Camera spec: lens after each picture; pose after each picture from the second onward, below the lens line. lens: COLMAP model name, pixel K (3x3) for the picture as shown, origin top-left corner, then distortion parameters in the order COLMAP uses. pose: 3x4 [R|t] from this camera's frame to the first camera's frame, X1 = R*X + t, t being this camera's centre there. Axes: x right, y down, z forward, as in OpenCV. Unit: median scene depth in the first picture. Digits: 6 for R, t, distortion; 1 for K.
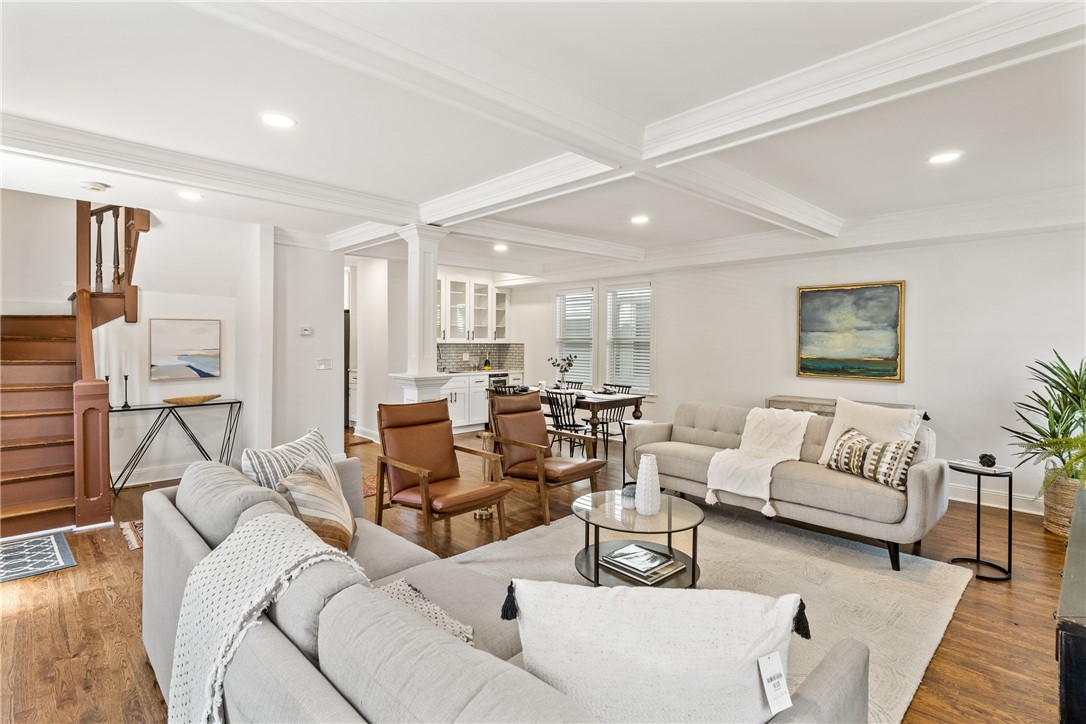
lens RADIAL K [[529.3, 0, 539.5], [0, 529.3, 351.4], [0, 0, 1]] dist [0.001551, -0.000349]
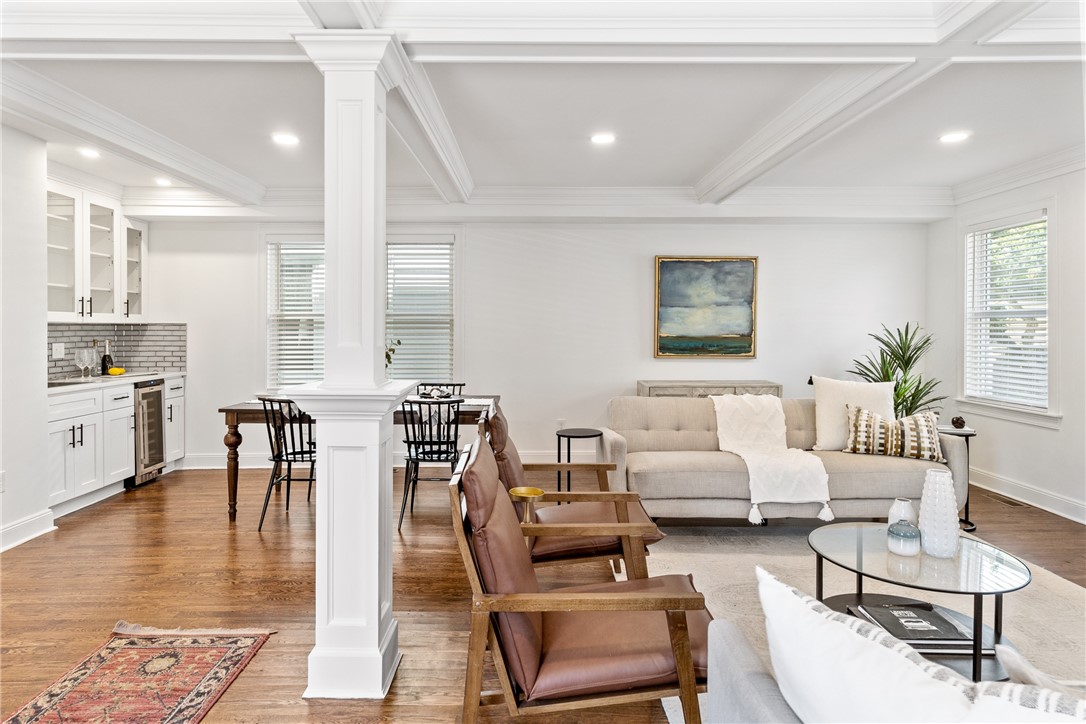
lens RADIAL K [[628.2, 0, 540.2], [0, 628.2, 334.9], [0, 0, 1]] dist [0.004573, -0.001491]
pose [[0.684916, -0.013942, 0.728488, -0.420549], [0.018010, 0.999835, 0.002202, 0.003856], [-0.728399, 0.011612, 0.685055, 0.450385]]
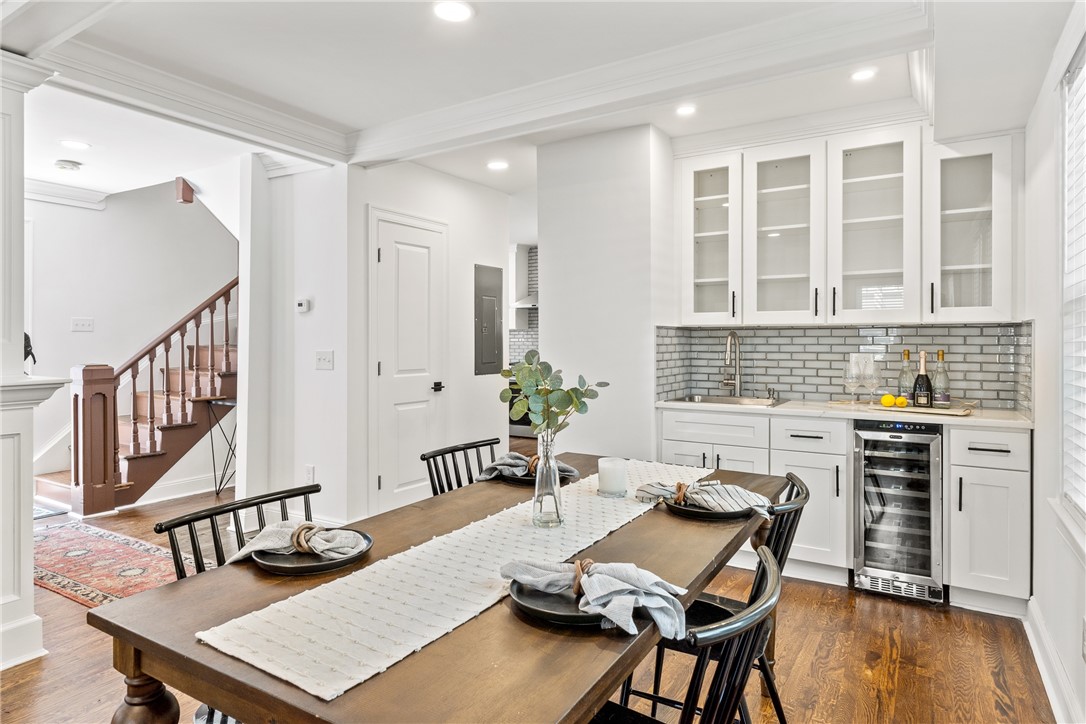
lens RADIAL K [[628.2, 0, 537.8], [0, 628.2, 342.7], [0, 0, 1]] dist [0.004573, -0.001491]
pose [[0.245359, -0.004488, -0.969422, 0.351563], [-0.021493, 0.999718, -0.010069, 0.007811], [0.969194, 0.023307, 0.245193, 1.121135]]
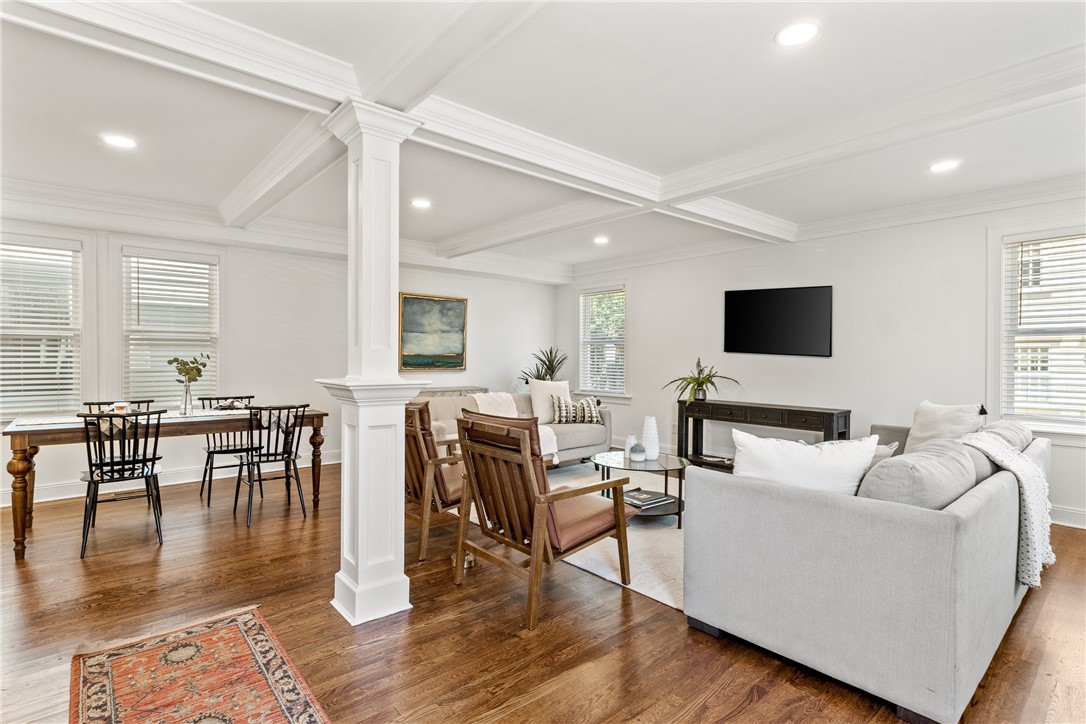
lens RADIAL K [[529.3, 0, 545.0], [0, 529.3, 366.3], [0, 0, 1]] dist [0.001551, -0.000349]
pose [[0.050729, -0.023385, 0.998439, -0.657660], [0.016249, 0.999613, 0.022587, 0.016781], [-0.998580, 0.015078, 0.051090, 0.666453]]
